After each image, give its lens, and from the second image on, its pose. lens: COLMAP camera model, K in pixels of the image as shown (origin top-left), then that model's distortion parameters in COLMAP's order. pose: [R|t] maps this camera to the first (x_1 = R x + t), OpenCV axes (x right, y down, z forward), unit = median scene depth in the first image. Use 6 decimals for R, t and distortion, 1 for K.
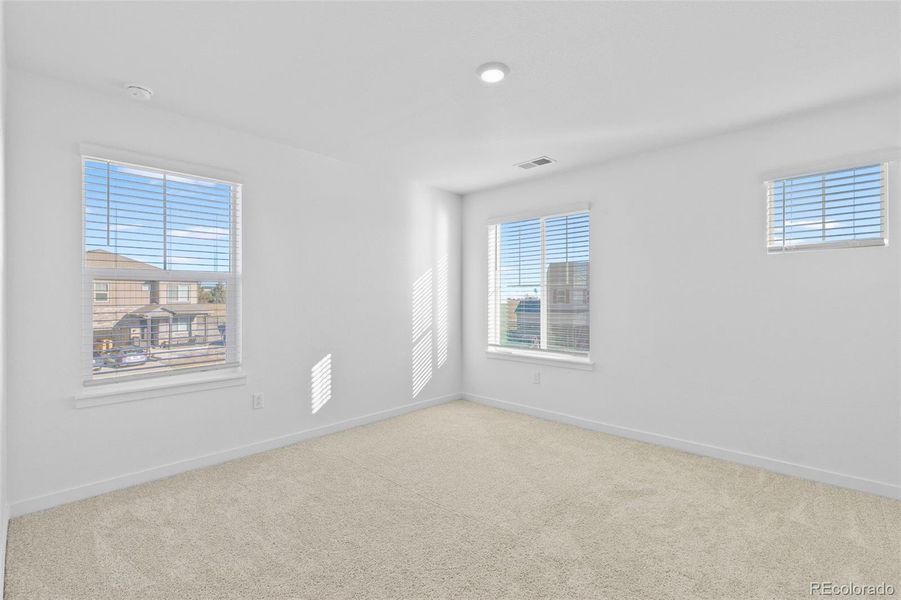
lens RADIAL K [[409.2, 0, 452.1], [0, 409.2, 301.7], [0, 0, 1]] dist [0.013044, -0.001305]
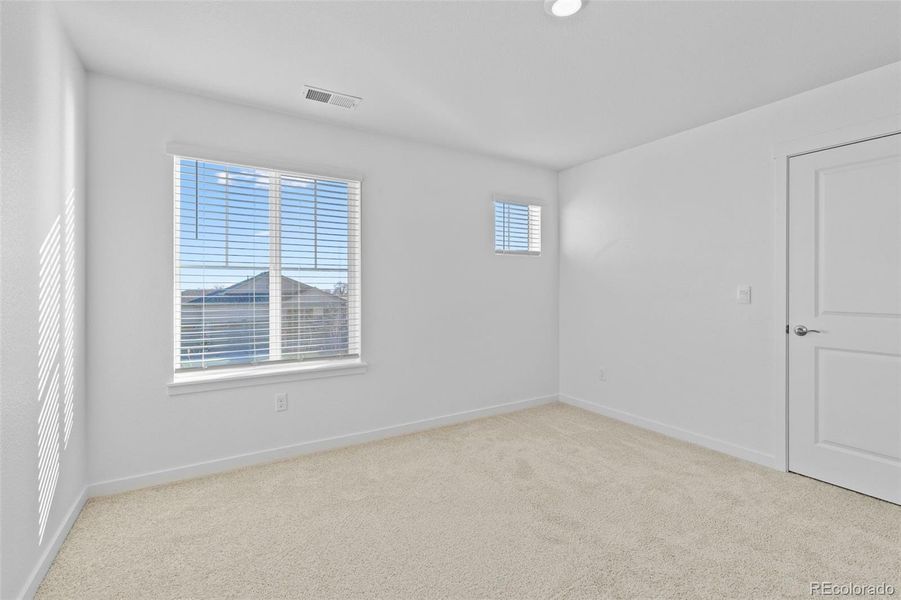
lens RADIAL K [[409.2, 0, 451.7], [0, 409.2, 297.8], [0, 0, 1]] dist [0.013044, -0.001305]
pose [[0.249070, -0.023954, 0.968189, -0.377125], [0.003490, 0.999710, 0.023836, -0.006128], [-0.968479, -0.002557, 0.249081, 0.538188]]
